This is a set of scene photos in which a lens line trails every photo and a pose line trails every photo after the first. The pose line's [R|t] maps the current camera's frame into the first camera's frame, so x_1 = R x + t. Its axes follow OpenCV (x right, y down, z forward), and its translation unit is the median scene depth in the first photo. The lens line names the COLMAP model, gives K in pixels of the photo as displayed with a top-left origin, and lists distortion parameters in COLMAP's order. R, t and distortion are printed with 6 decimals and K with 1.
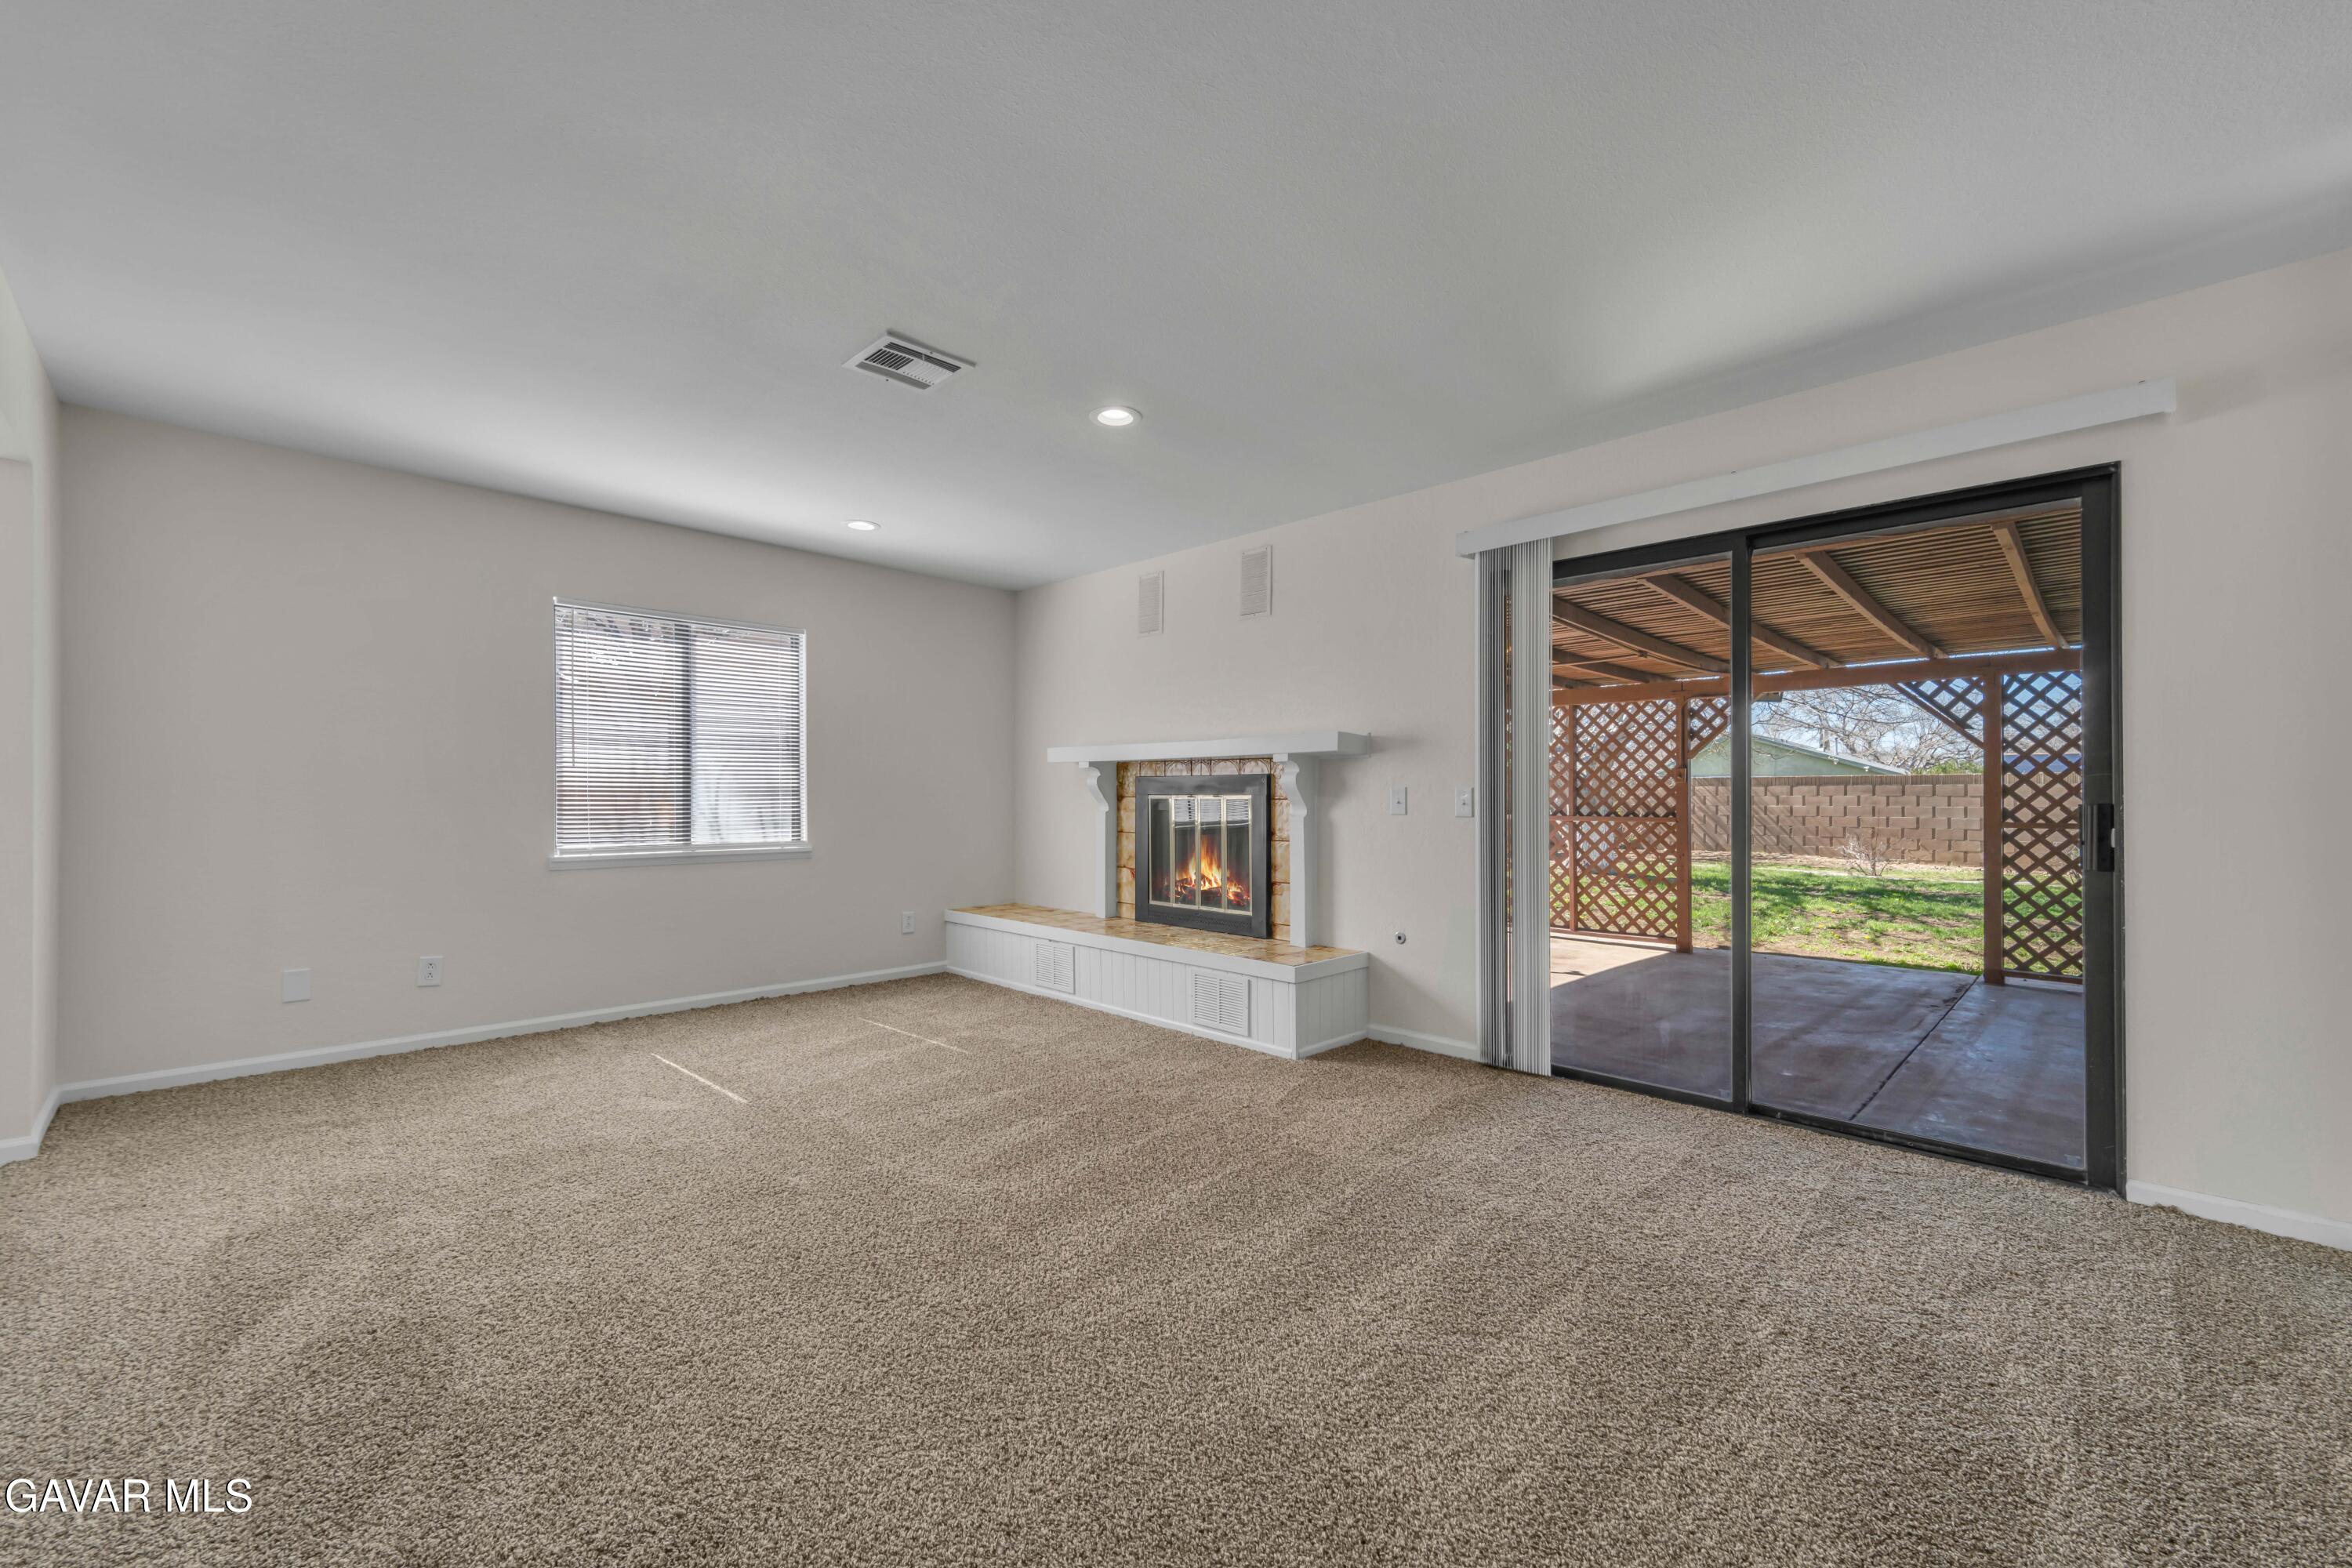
lens RADIAL K [[938.2, 0, 1175.3], [0, 938.2, 789.0], [0, 0, 1]] dist [0.000874, 0.000053]
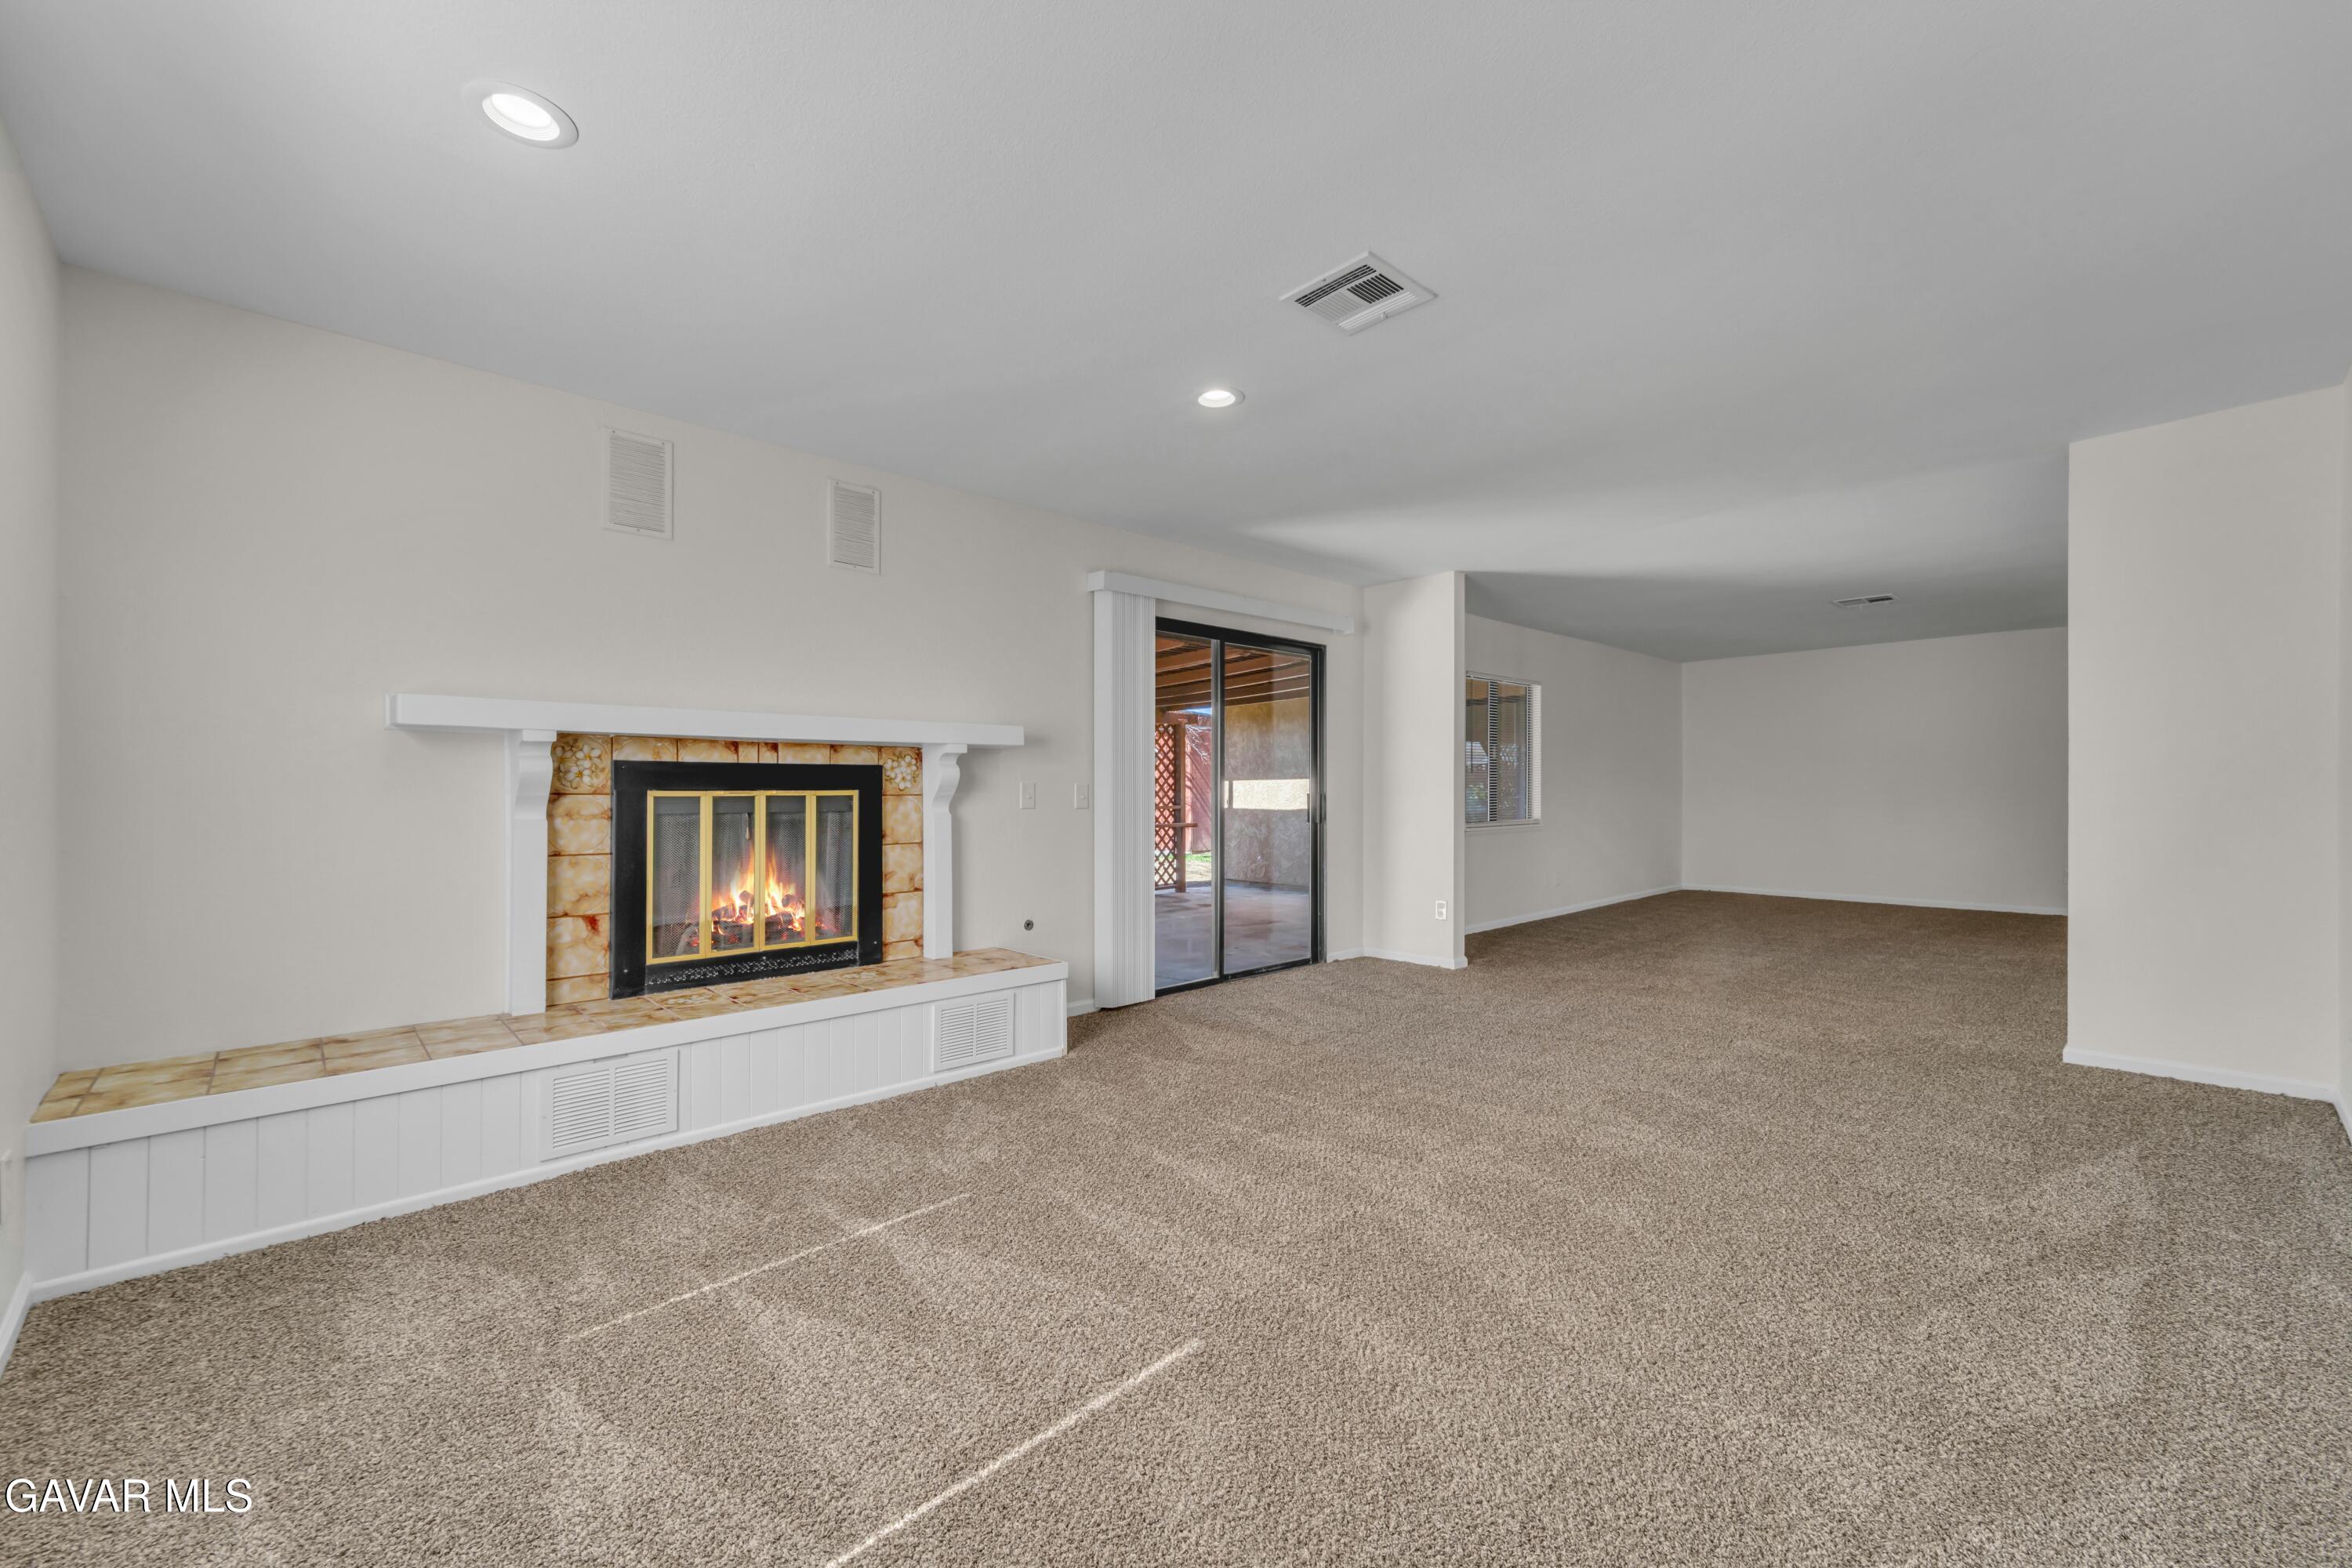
lens RADIAL K [[938.2, 0, 1173.3], [0, 938.2, 786.6], [0, 0, 1]] dist [0.000874, 0.000053]
pose [[0.043157, -0.002781, 0.999064, -0.946766], [-0.008049, 0.999963, 0.003131, -0.002122], [-0.999036, -0.008177, 0.043133, 0.920957]]
